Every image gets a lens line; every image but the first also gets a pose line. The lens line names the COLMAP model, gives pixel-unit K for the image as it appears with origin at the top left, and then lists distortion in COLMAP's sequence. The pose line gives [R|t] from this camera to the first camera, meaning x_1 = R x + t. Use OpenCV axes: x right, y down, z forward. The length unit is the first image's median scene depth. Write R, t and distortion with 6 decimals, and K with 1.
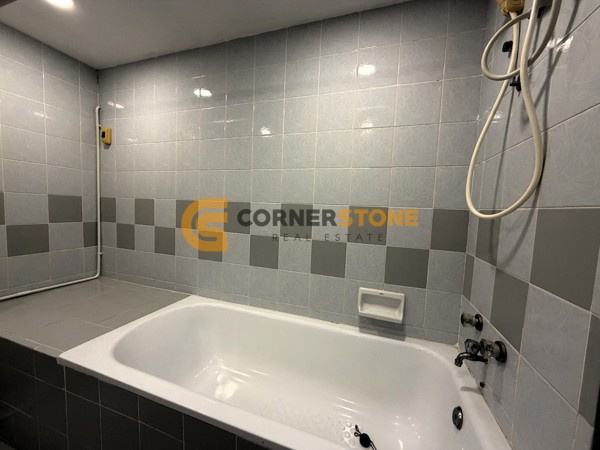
lens RADIAL K [[238.6, 0, 299.8], [0, 238.6, 222.4], [0, 0, 1]] dist [0.000756, -0.000193]
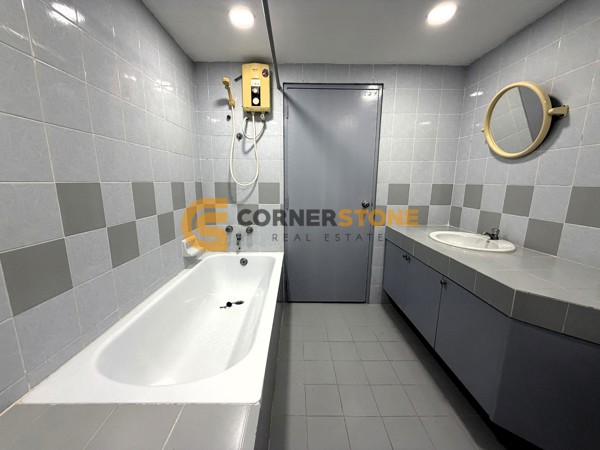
lens RADIAL K [[238.6, 0, 298.1], [0, 238.6, 227.3], [0, 0, 1]] dist [0.000756, -0.000193]
pose [[-0.345285, -0.207186, 0.915343, -1.232047], [0.051063, 0.969735, 0.238759, -0.105293], [-0.937108, 0.129180, -0.324256, 0.797469]]
